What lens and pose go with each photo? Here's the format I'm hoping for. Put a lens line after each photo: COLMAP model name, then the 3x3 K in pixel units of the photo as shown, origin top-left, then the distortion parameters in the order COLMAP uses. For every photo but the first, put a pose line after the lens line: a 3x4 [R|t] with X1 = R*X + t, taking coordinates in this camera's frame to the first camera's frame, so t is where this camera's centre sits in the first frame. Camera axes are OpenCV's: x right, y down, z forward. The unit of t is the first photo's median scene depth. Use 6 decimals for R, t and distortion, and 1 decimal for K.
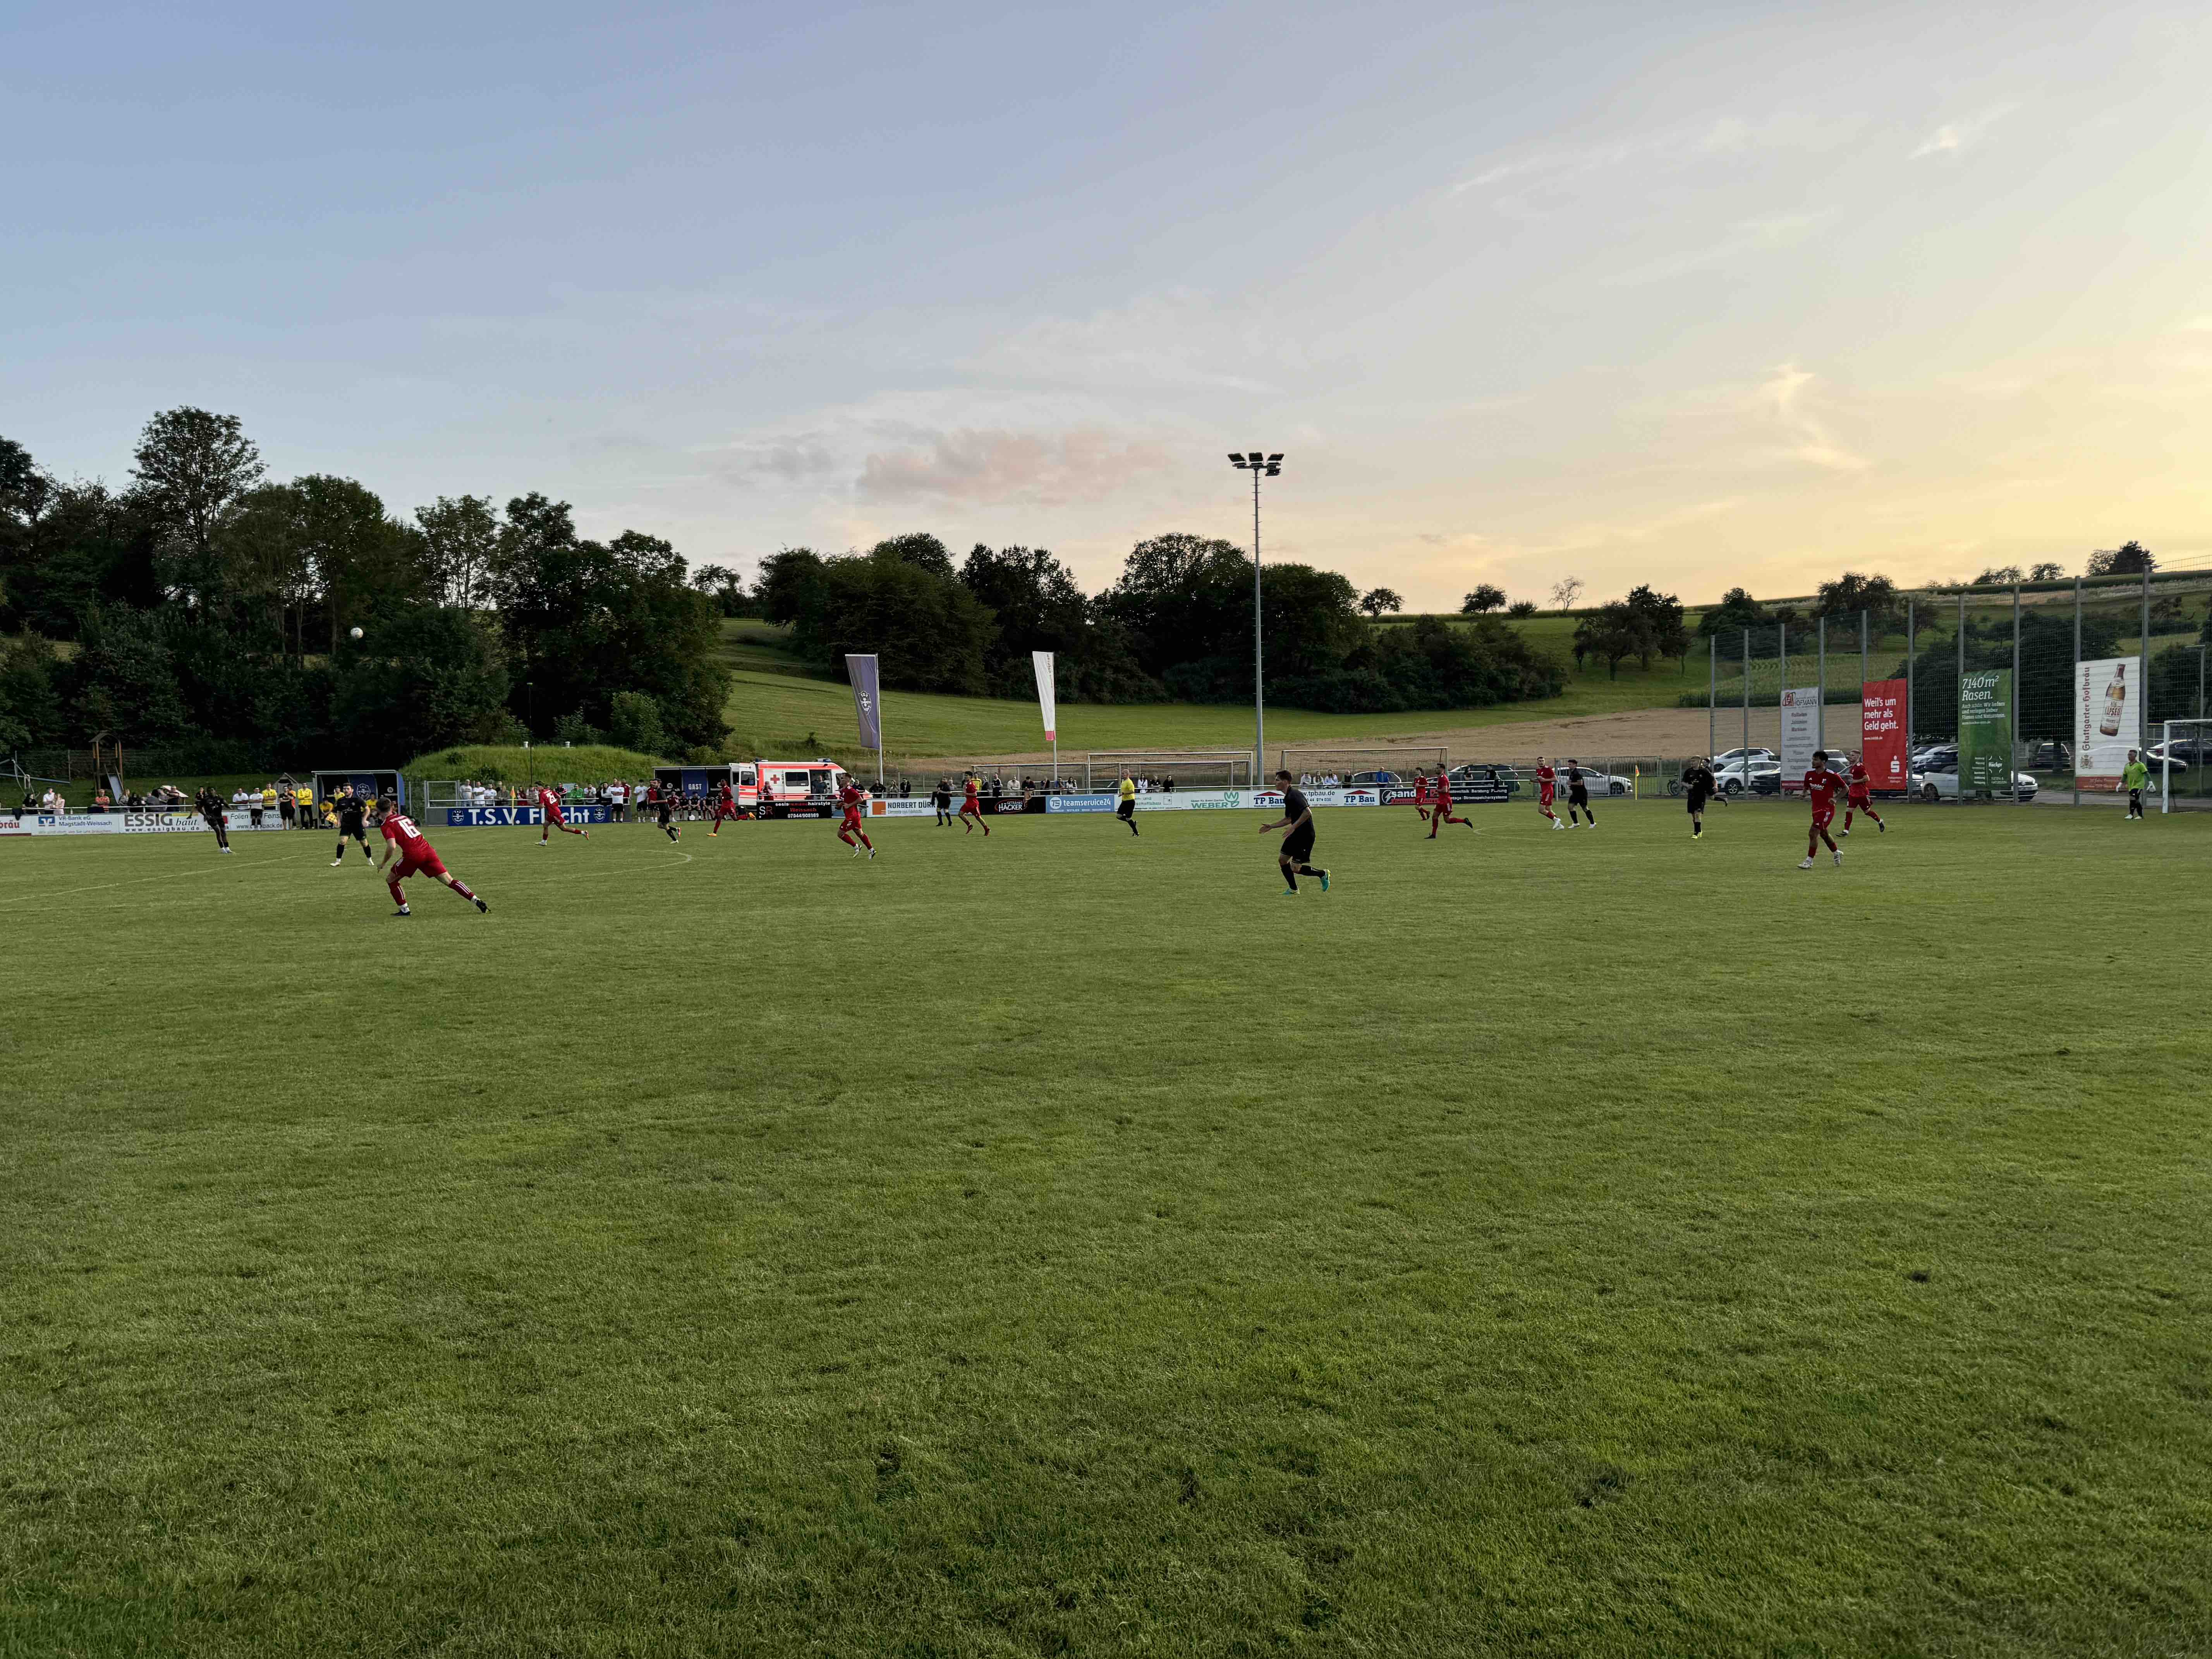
lens RADIAL K [[1584.2, 0, 1176.4], [0, 1584.2, 848.3], [0, 0, 1]] dist [-0.008523, -0.012533]
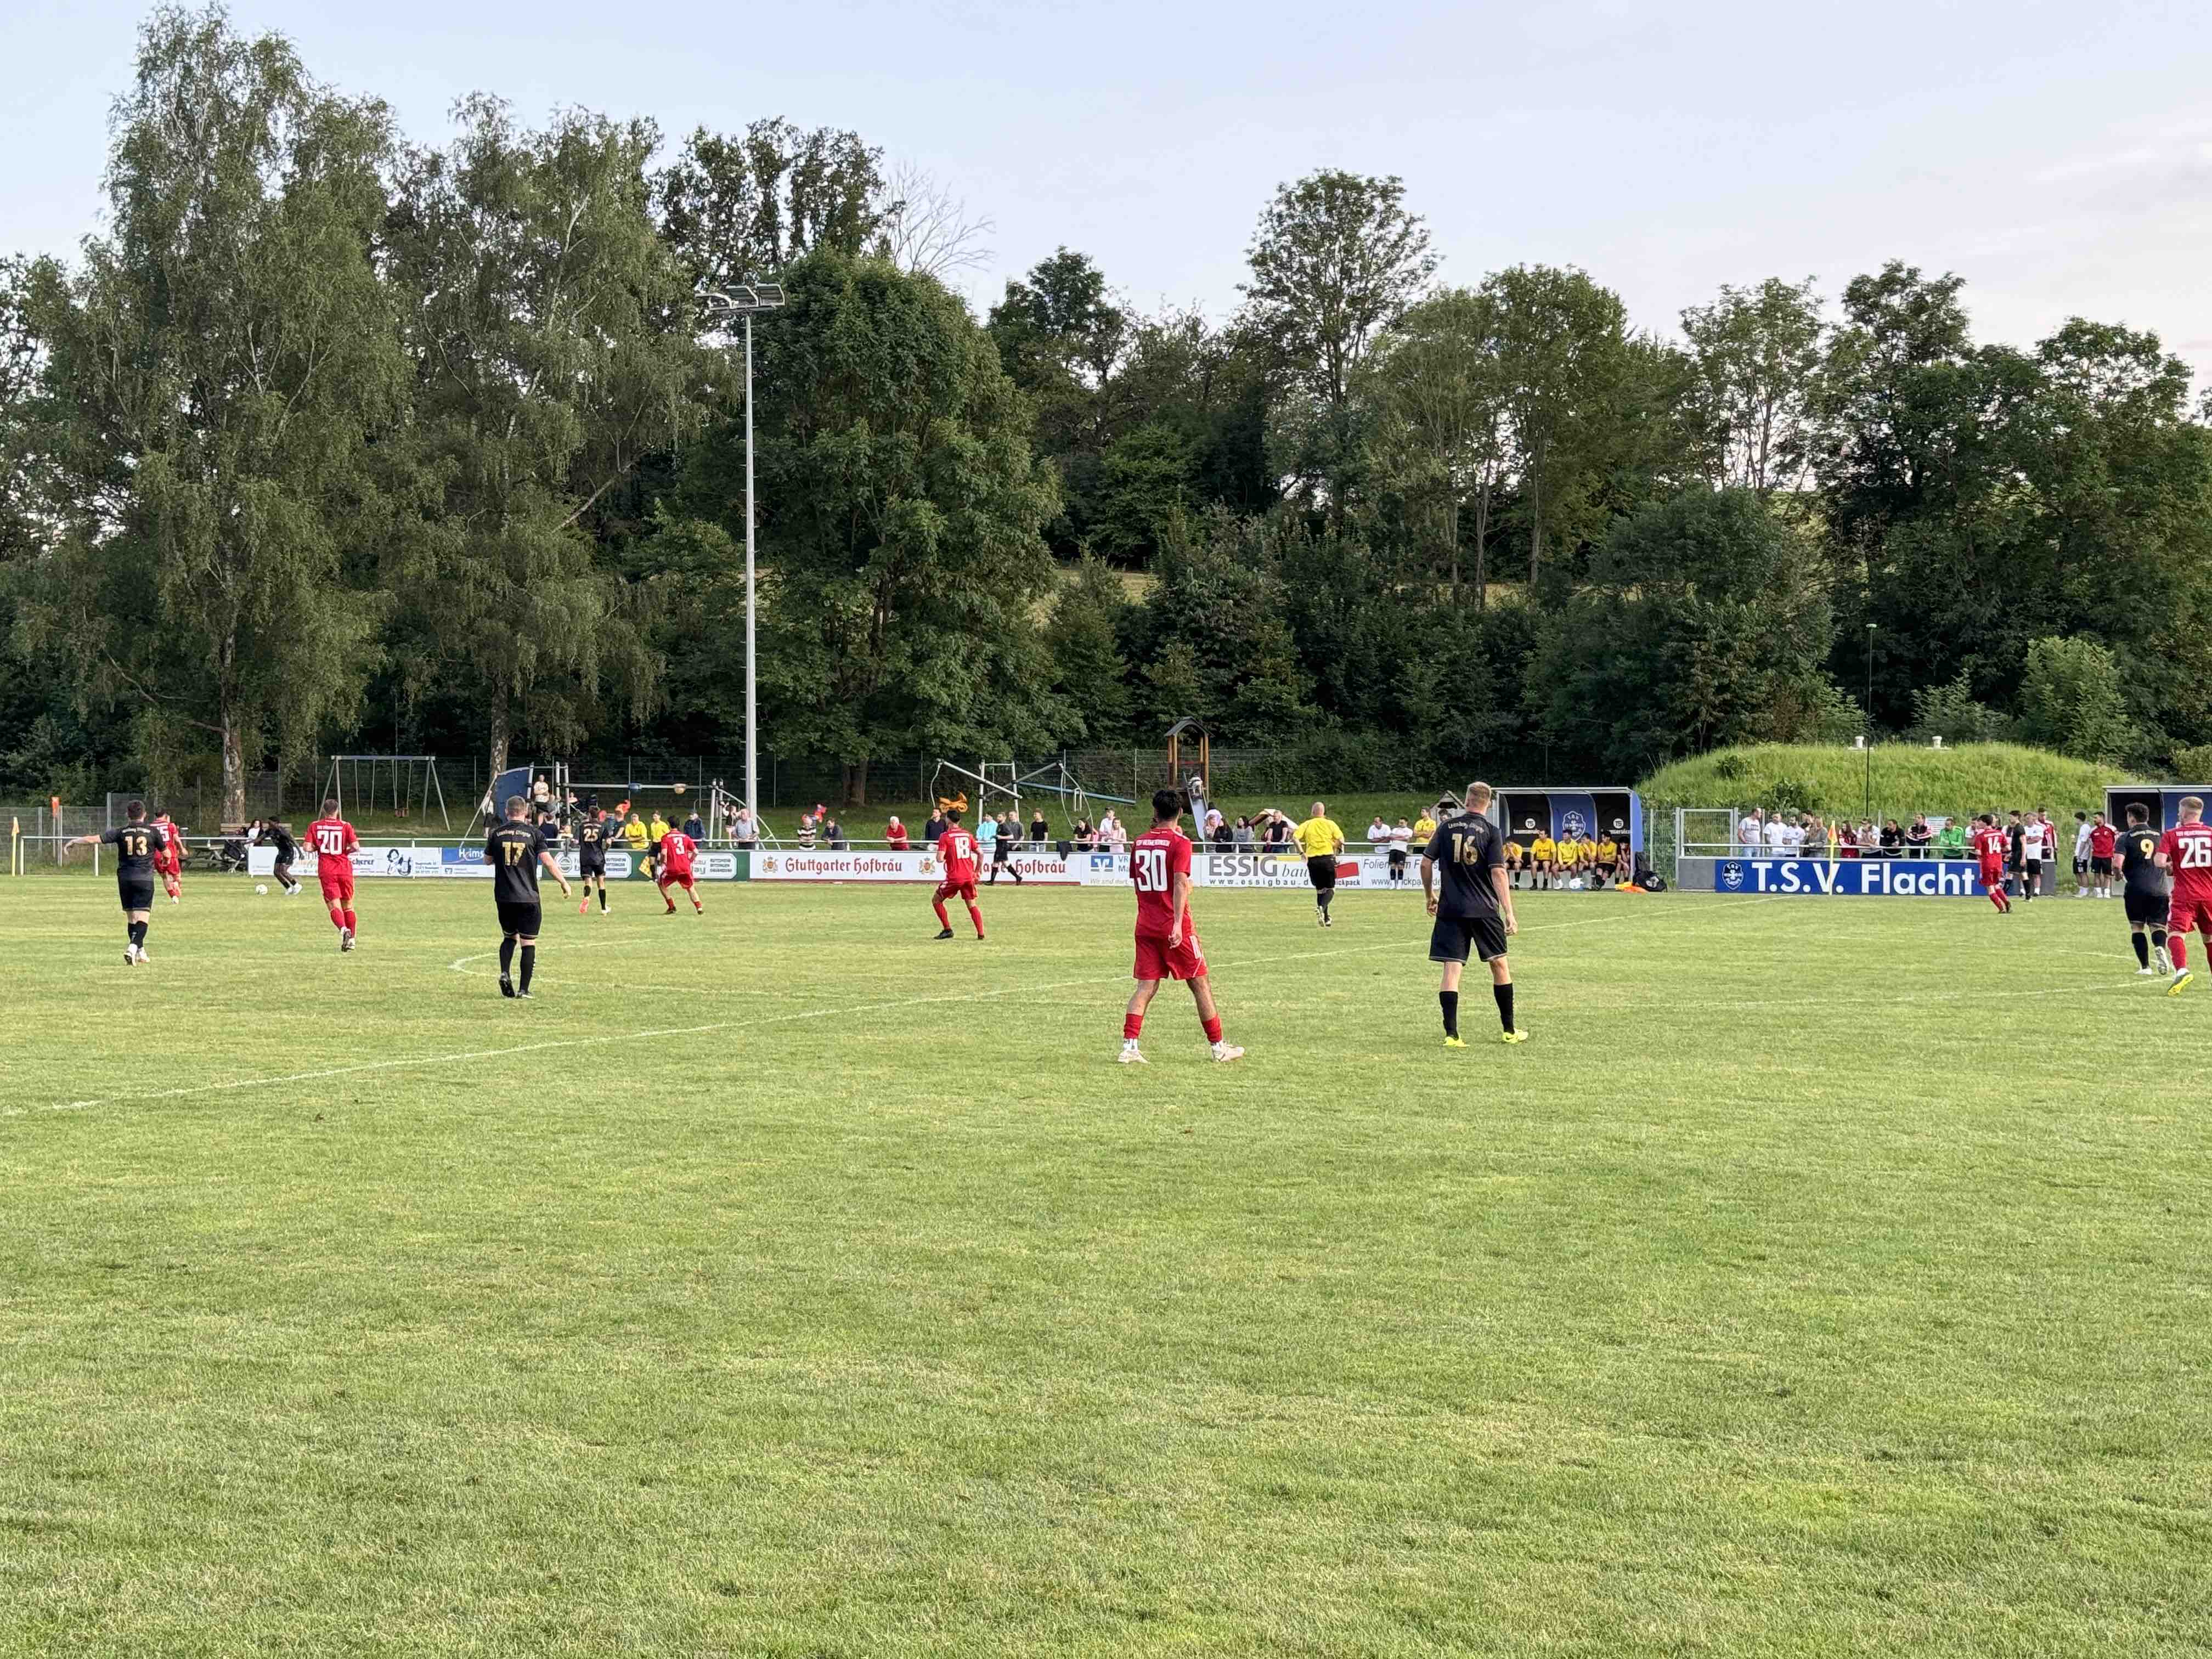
lens RADIAL K [[3126.4, 0, 1059.9], [0, 3126.4, 835.0], [0, 0, 1]] dist [0.175558, -0.336696]
pose [[0.804085, 0.020555, -0.594159, -0.001699], [-0.042594, 0.998826, -0.023088, 0.000488], [0.592986, 0.043872, 0.804017, 0.001738]]
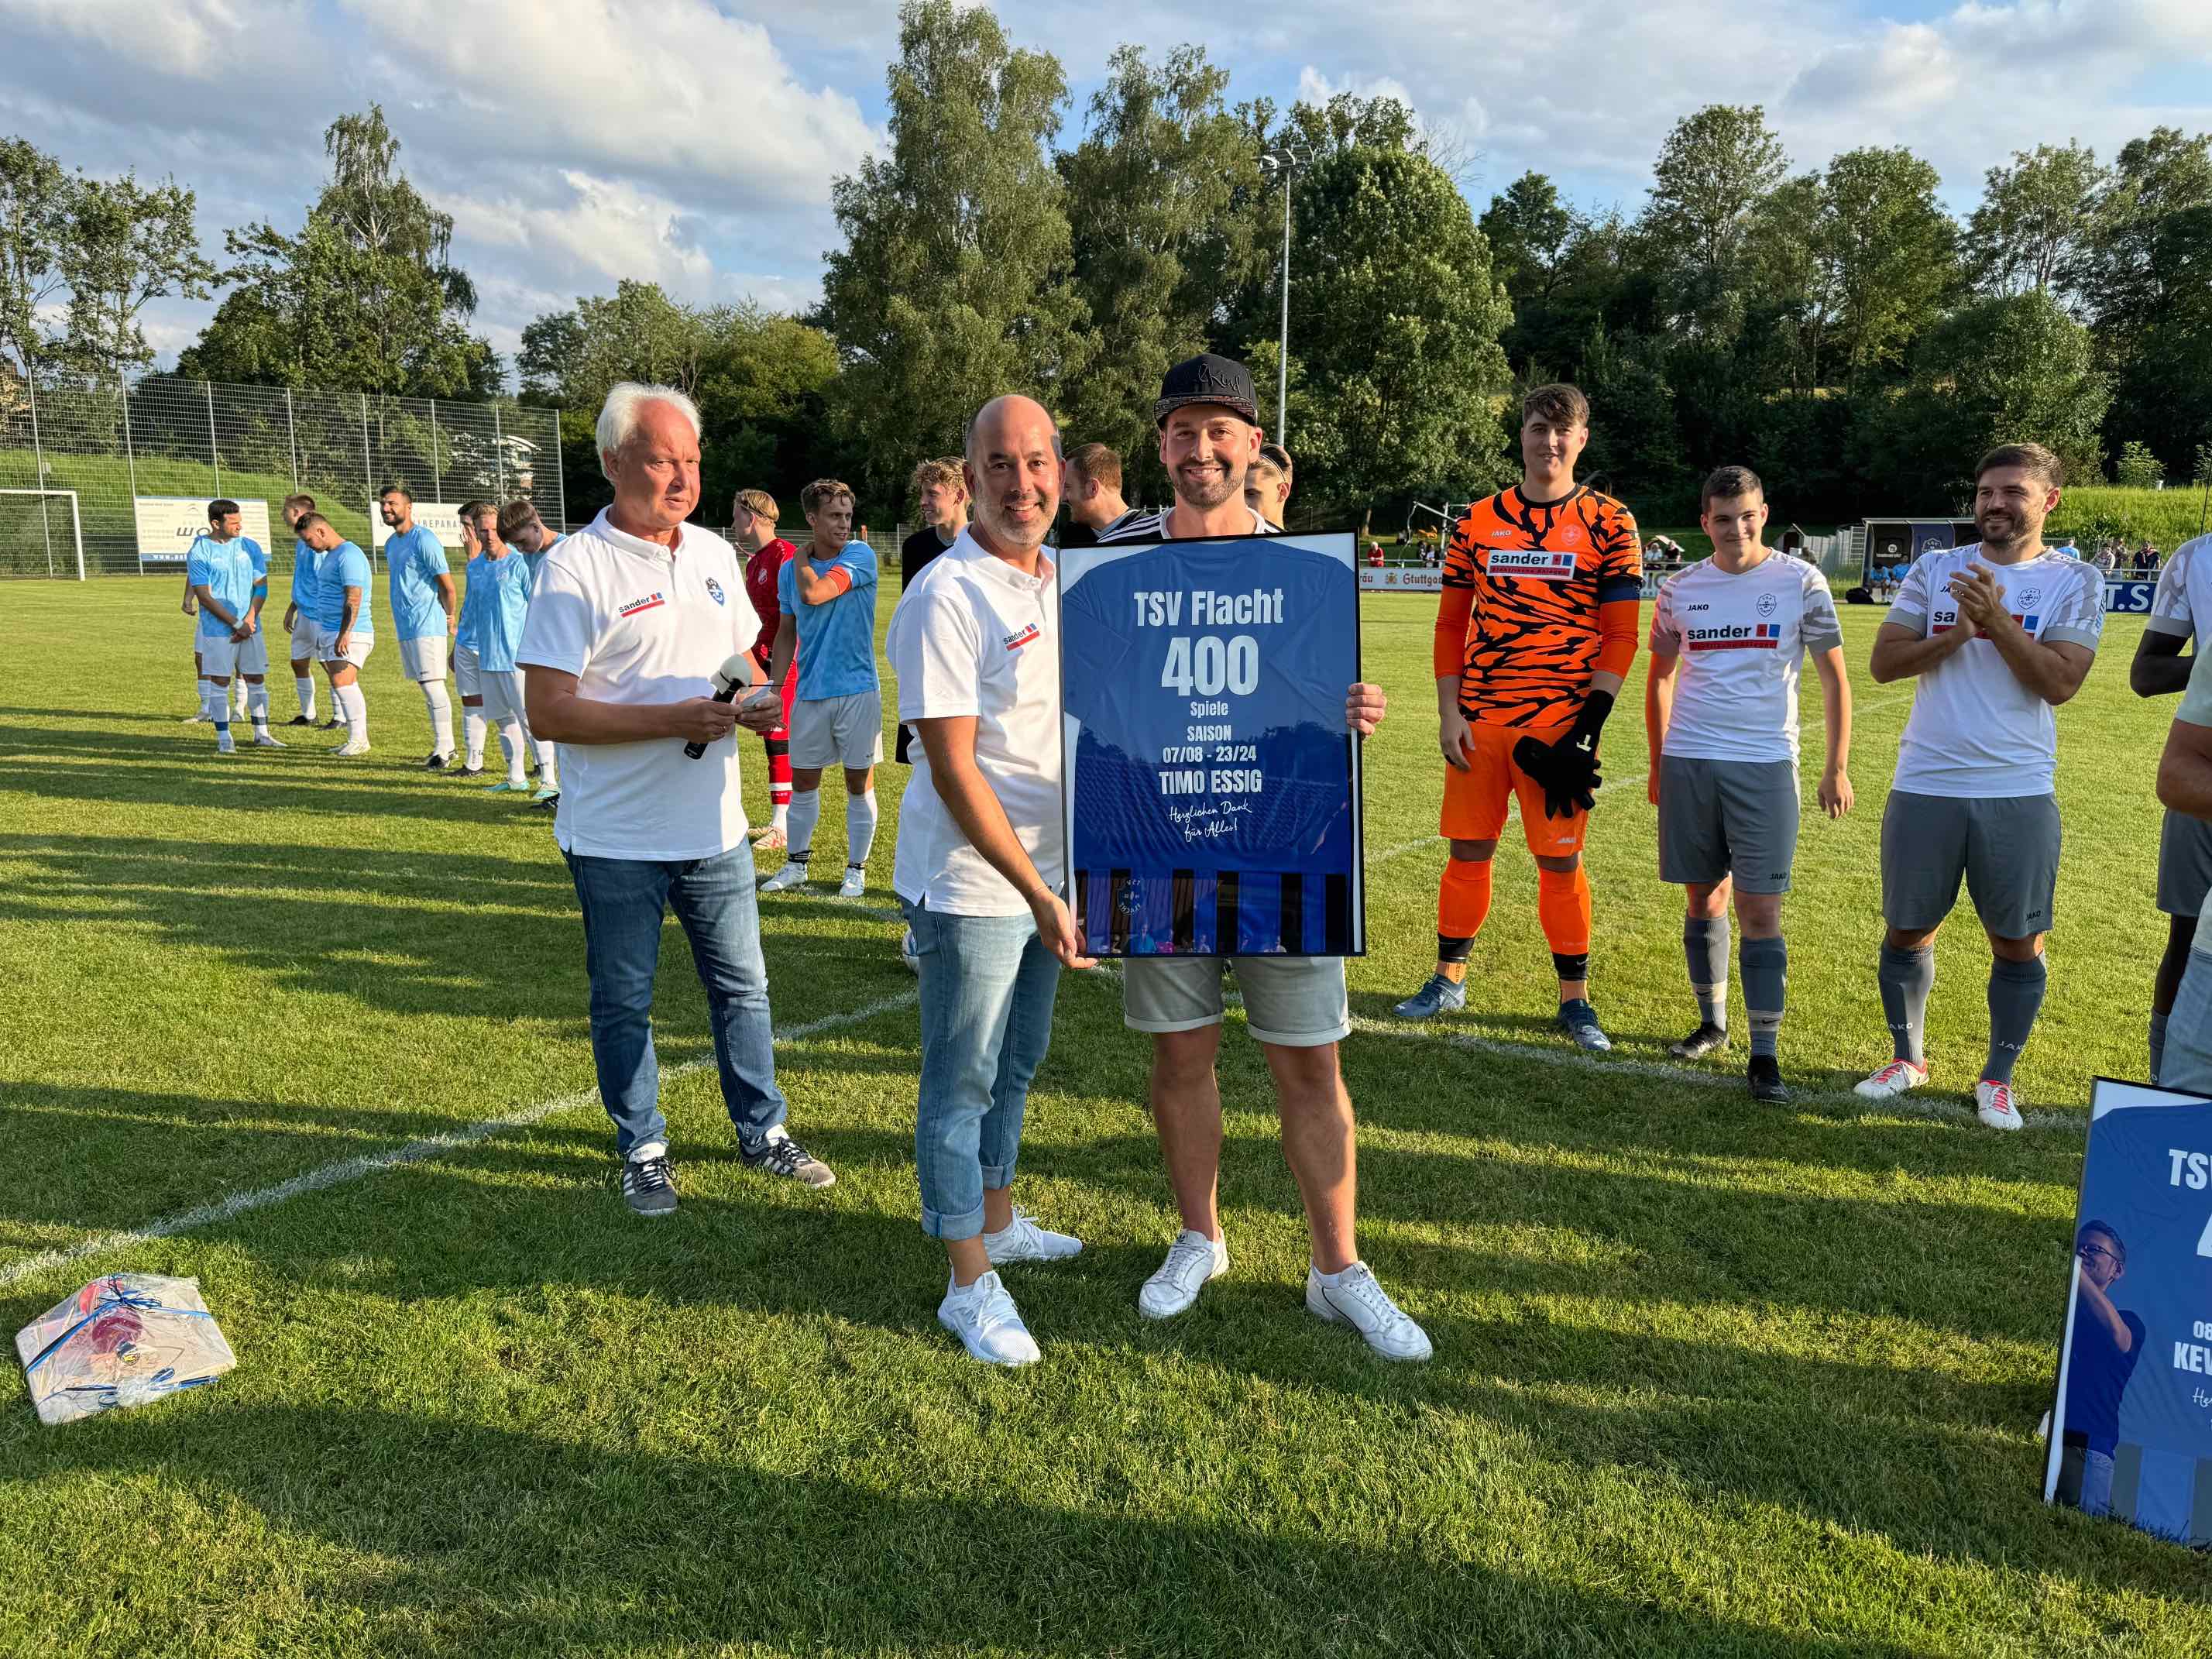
lens RADIAL K [[1623.0, 0, 1103.6], [0, 1623.0, 804.4], [0, 0, 1]] dist [0.013564, -0.014752]
pose [[0.633875, 0.147860, -0.759171, -0.140152], [-0.057693, 0.987861, 0.144229, -0.006304], [0.771281, -0.047624, 0.634711, 0.205255]]
